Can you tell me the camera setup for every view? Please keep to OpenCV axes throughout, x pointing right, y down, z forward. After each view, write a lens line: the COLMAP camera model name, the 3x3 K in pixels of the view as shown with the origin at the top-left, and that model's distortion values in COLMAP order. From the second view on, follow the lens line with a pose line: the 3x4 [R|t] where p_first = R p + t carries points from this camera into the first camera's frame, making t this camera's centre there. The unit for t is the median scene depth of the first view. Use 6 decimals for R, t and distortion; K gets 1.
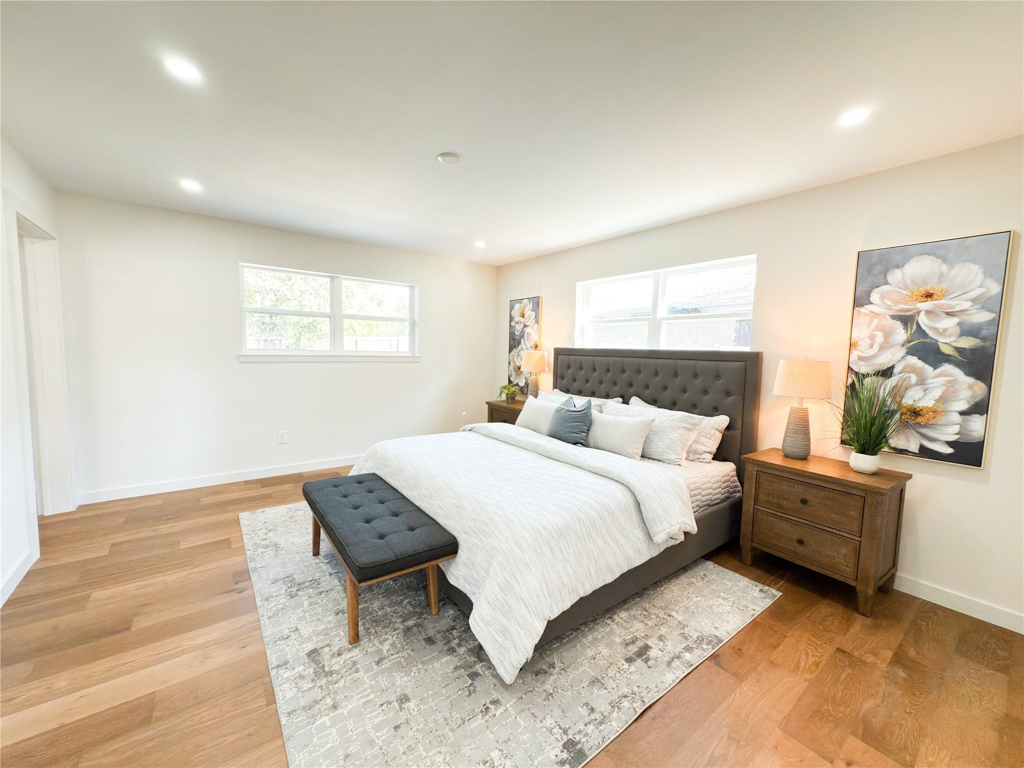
lens RADIAL K [[408.0, 0, 514.2], [0, 408.0, 387.1], [0, 0, 1]] dist [-0.002980, 0.000438]
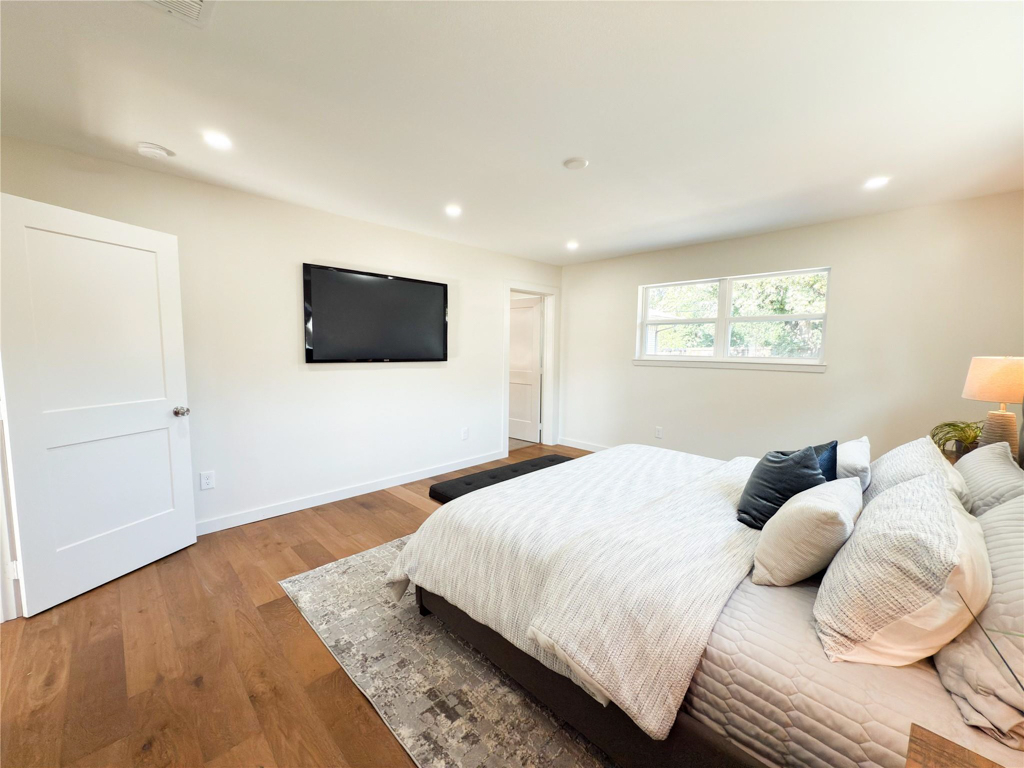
lens RADIAL K [[408.0, 0, 508.0], [0, 408.0, 387.0], [0, 0, 1]] dist [-0.002980, 0.000438]
pose [[0.128744, 0.072247, -0.989043, 0.558316], [-0.098889, 0.993307, 0.059686, -0.032763], [0.986735, 0.090121, 0.135027, 0.482676]]
